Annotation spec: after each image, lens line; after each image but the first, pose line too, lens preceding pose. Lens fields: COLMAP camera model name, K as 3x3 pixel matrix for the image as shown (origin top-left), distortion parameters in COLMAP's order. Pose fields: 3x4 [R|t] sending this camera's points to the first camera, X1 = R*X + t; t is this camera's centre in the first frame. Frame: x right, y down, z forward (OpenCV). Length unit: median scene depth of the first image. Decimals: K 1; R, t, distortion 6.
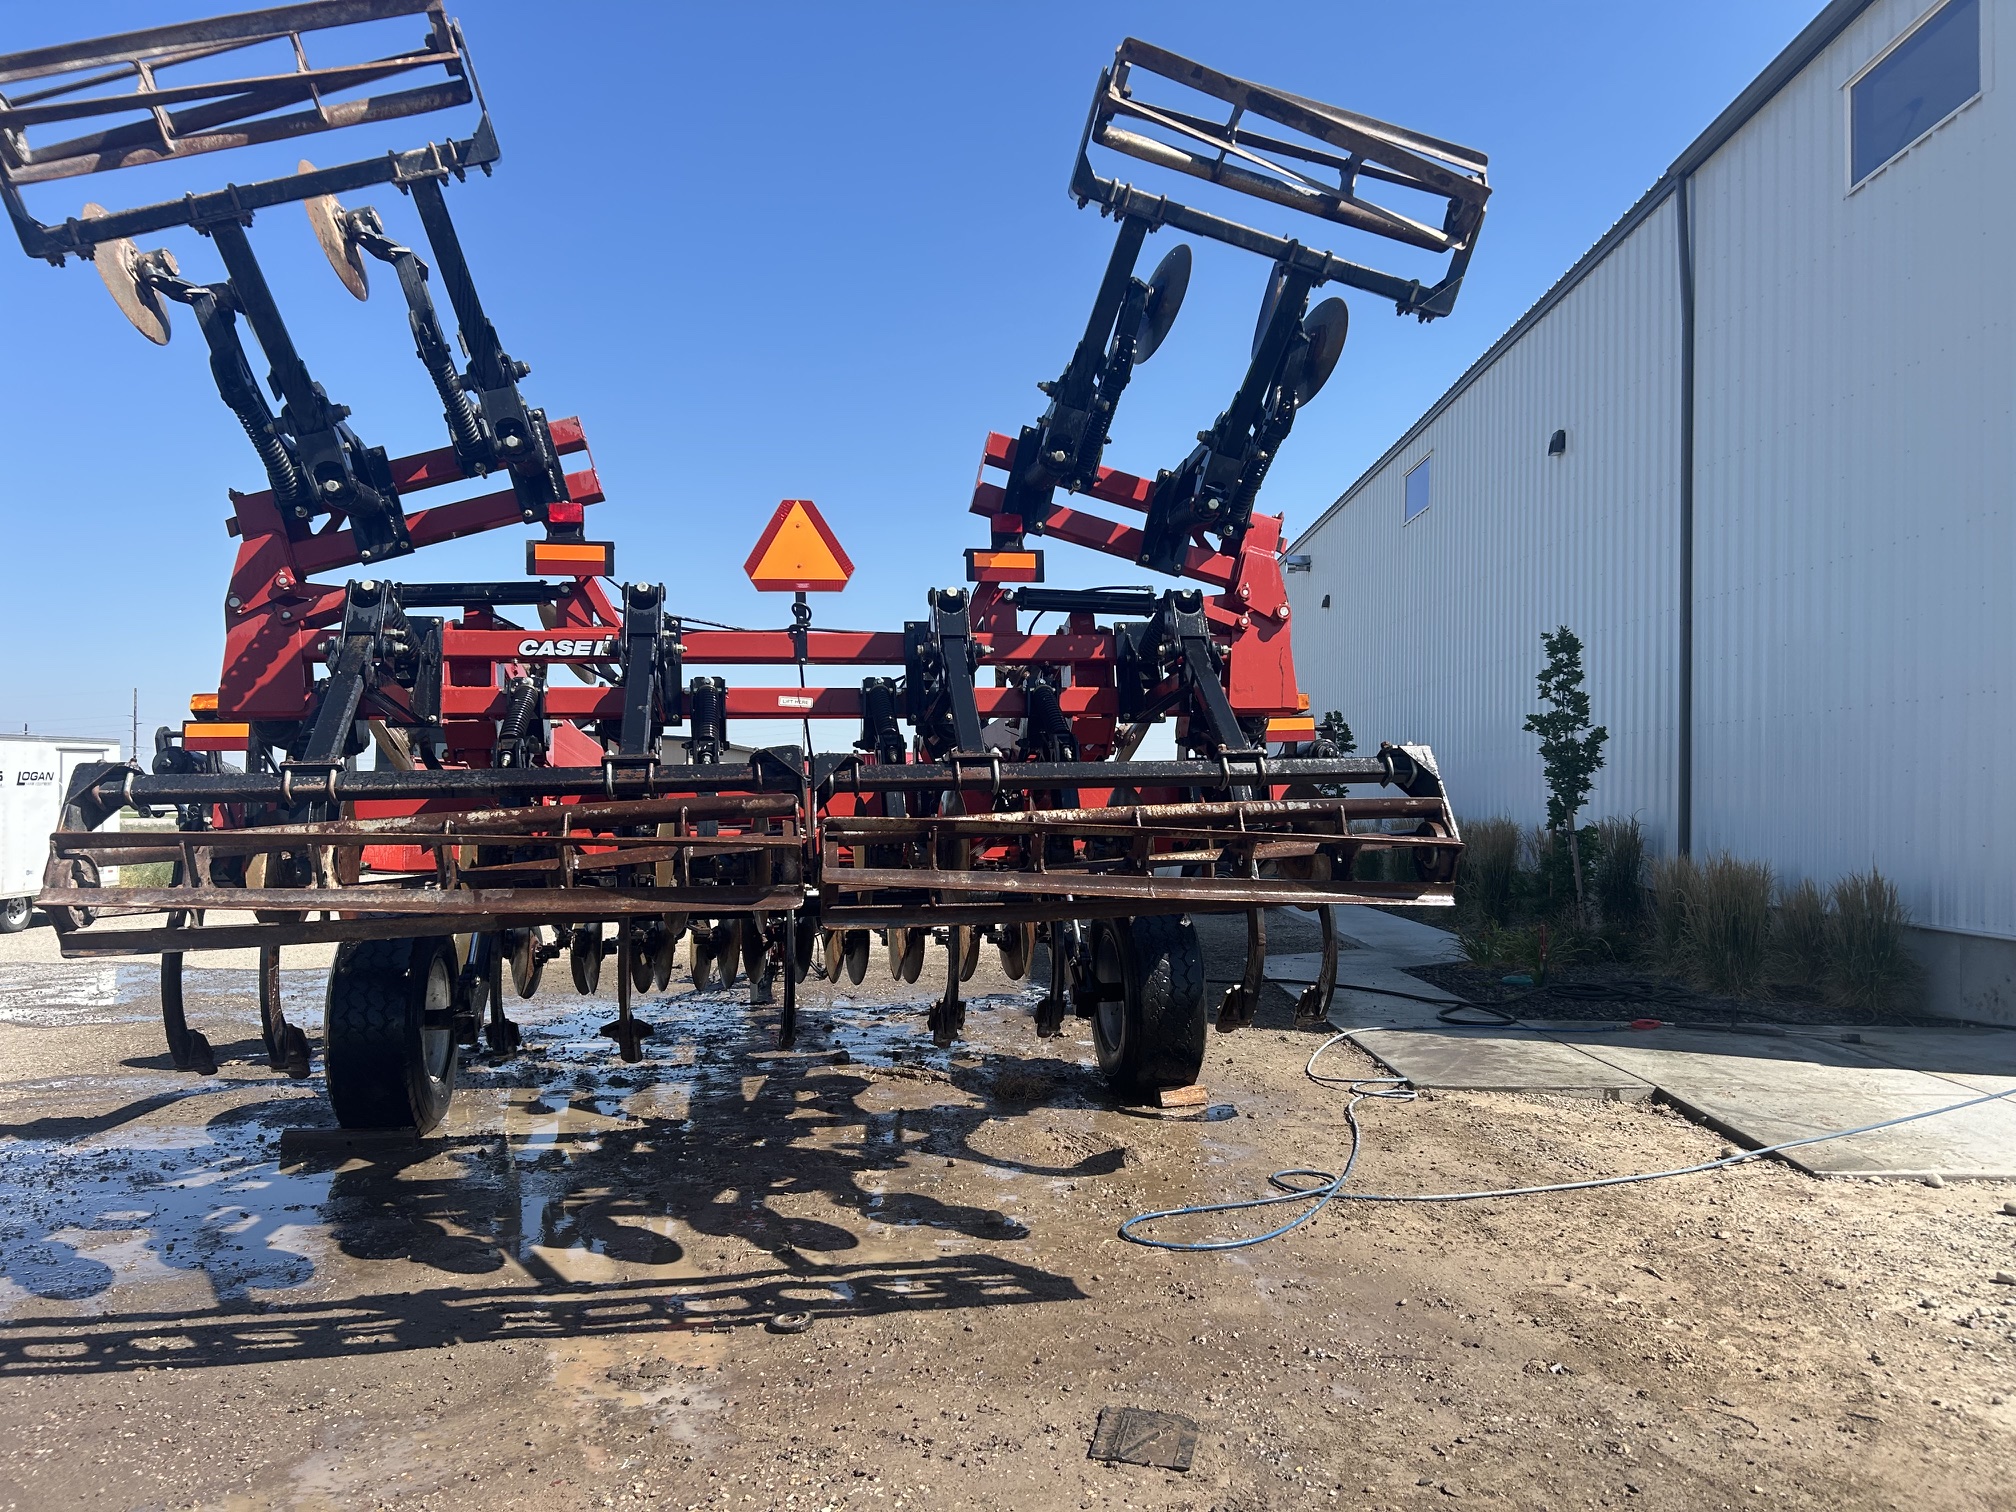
lens RADIAL K [[1512.5, 0, 1006.5], [0, 1512.5, 762.0], [0, 0, 1]] dist [0.038596, -0.035089]
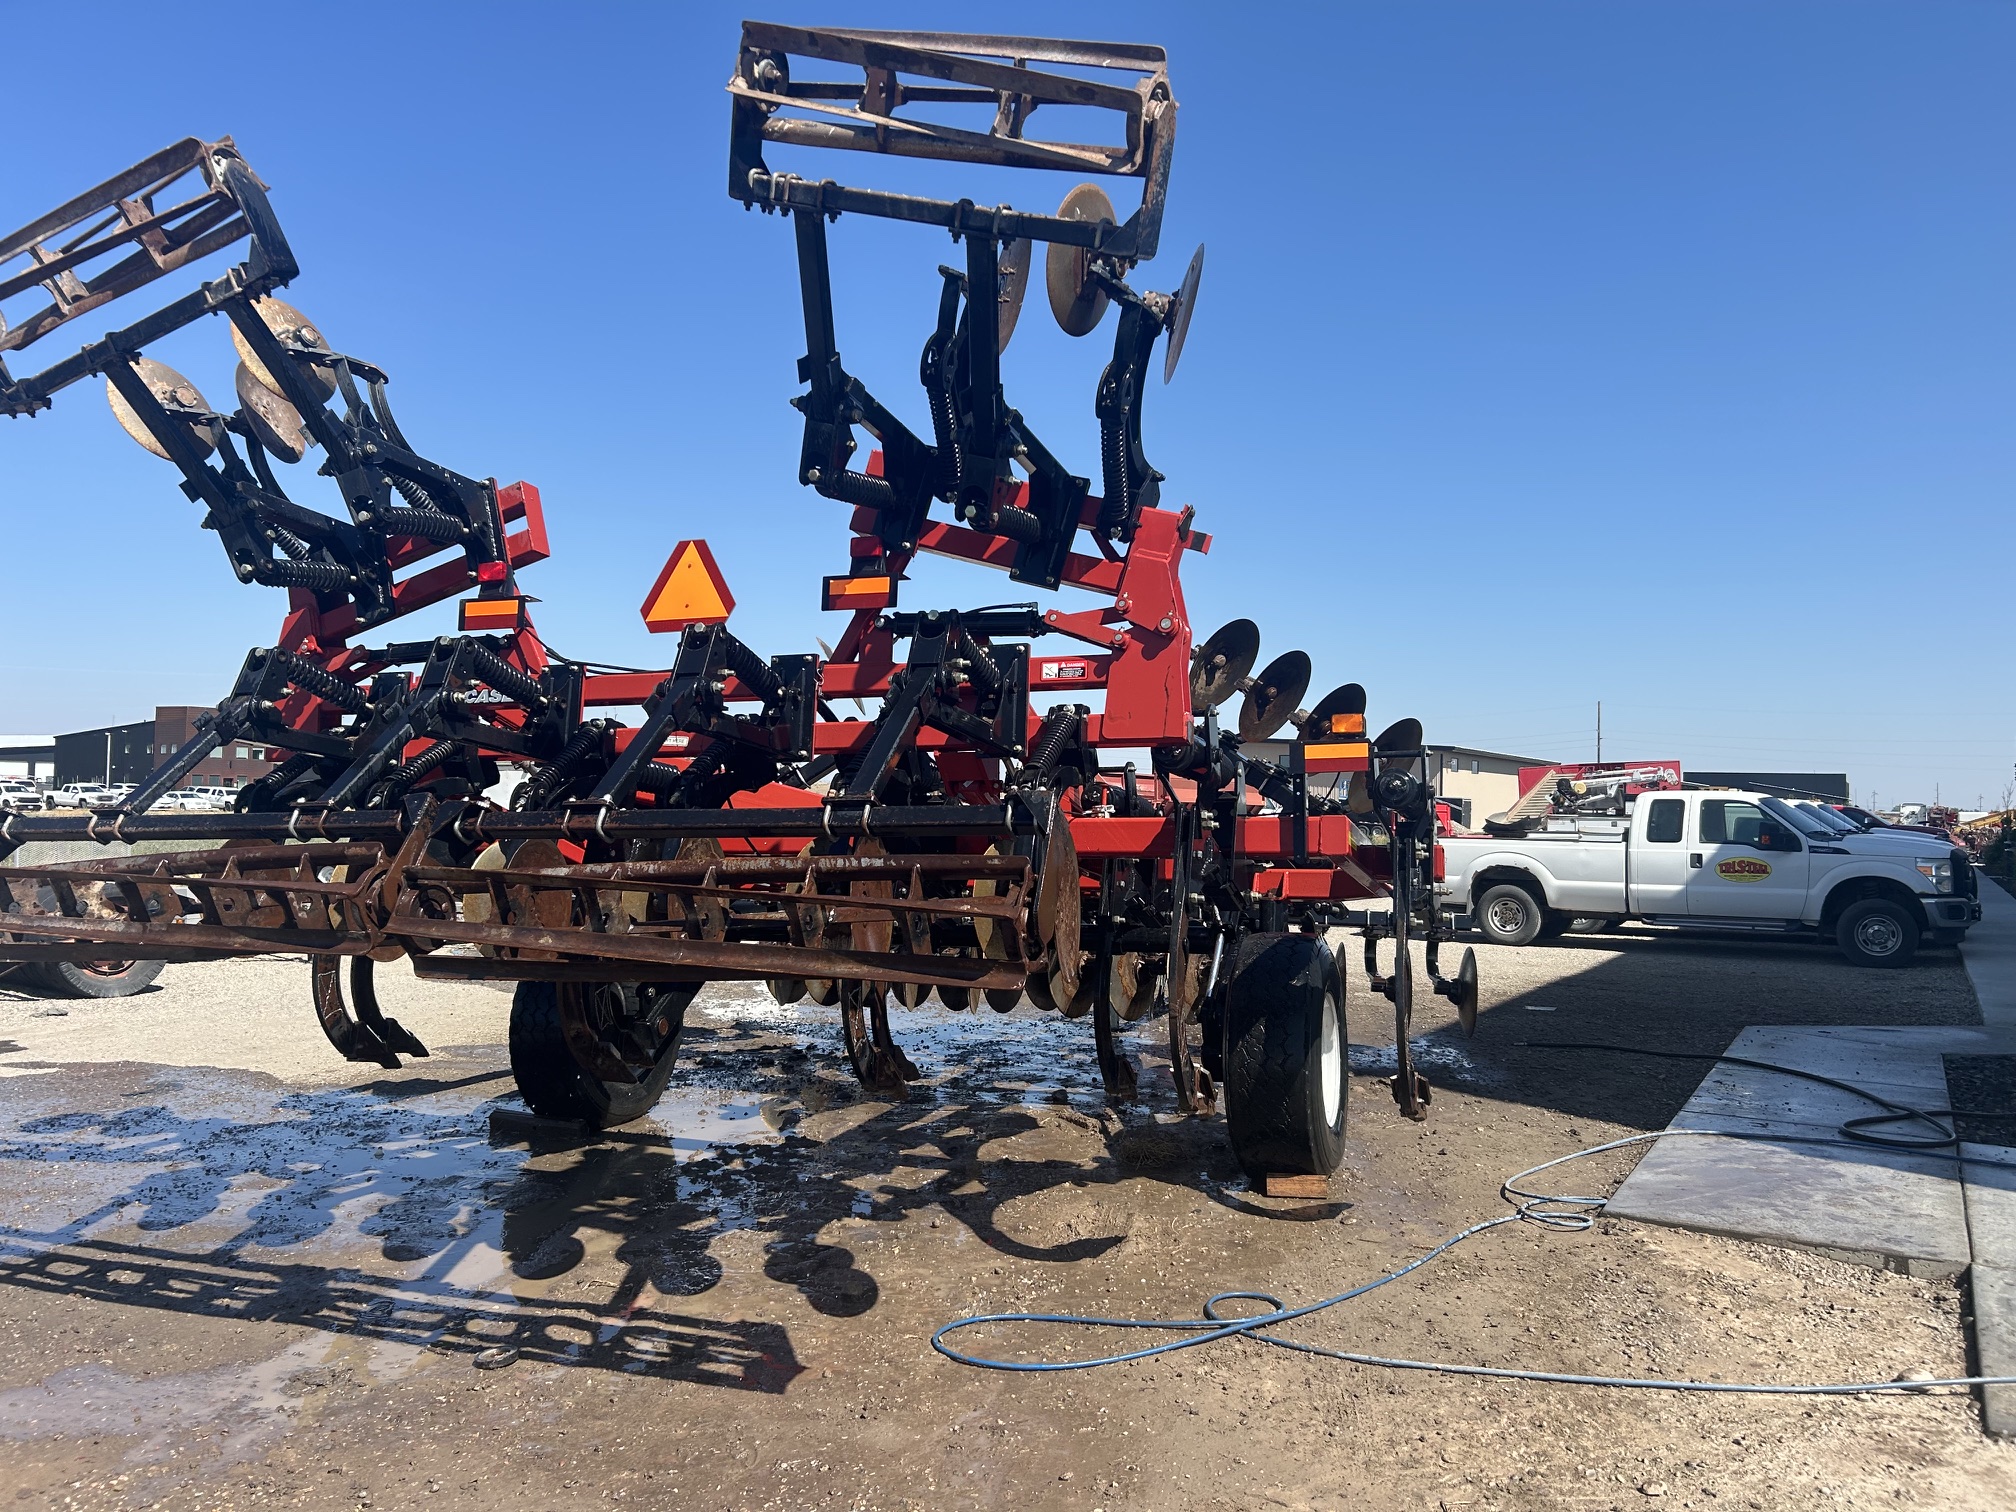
lens RADIAL K [[1512.5, 0, 1001.2], [0, 1512.5, 752.5], [0, 0, 1]] dist [0.038596, -0.035089]
pose [[0.862441, -0.010951, -0.506039, 0.575965], [0.005284, 0.999906, -0.012633, -0.018954], [0.506130, 0.008222, 0.862418, 0.247906]]
